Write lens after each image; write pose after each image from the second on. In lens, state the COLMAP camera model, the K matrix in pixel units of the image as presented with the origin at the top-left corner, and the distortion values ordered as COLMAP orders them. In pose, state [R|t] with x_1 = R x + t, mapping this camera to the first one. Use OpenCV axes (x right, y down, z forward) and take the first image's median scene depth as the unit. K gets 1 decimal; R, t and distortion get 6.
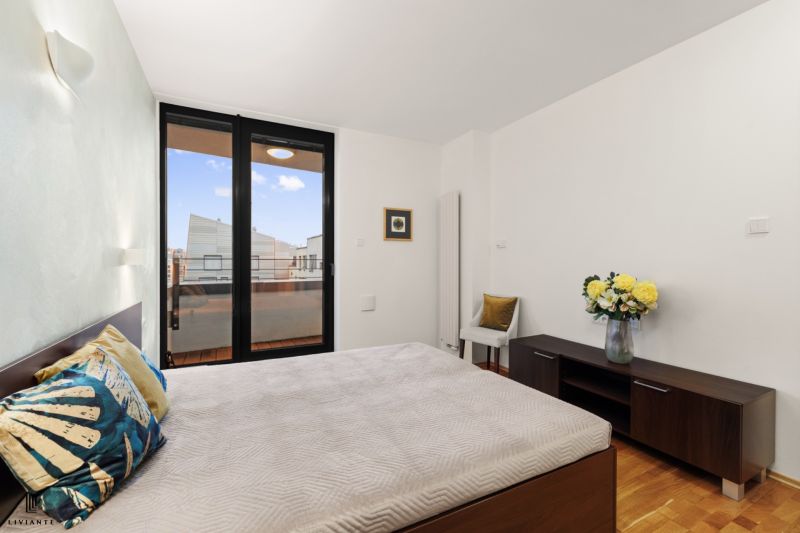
lens RADIAL K [[339.5, 0, 395.8], [0, 339.5, 258.1], [0, 0, 1]] dist [0.003599, 0.000397]
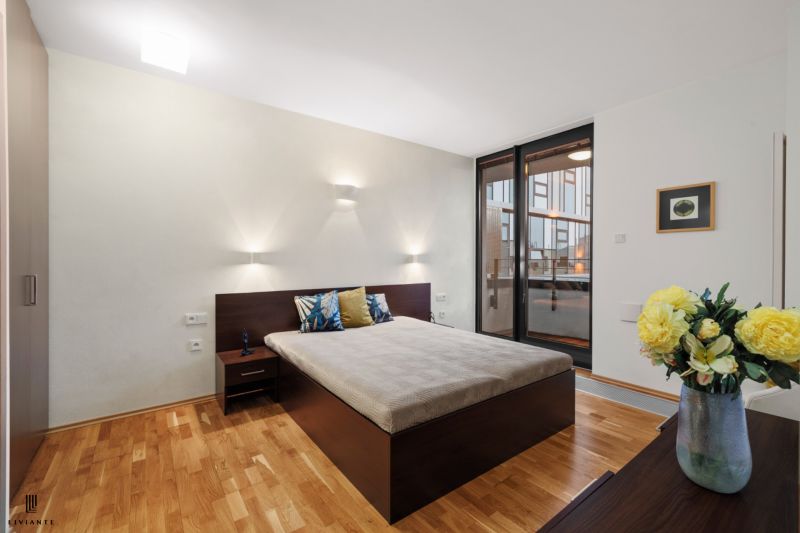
lens RADIAL K [[339.5, 0, 395.8], [0, 339.5, 258.1], [0, 0, 1]] dist [0.003599, 0.000397]
pose [[0.168282, -0.010445, -0.985684, 0.676283], [0.007361, 0.999929, -0.009339, 0.005563], [0.985711, -0.005684, 0.168347, 0.338437]]
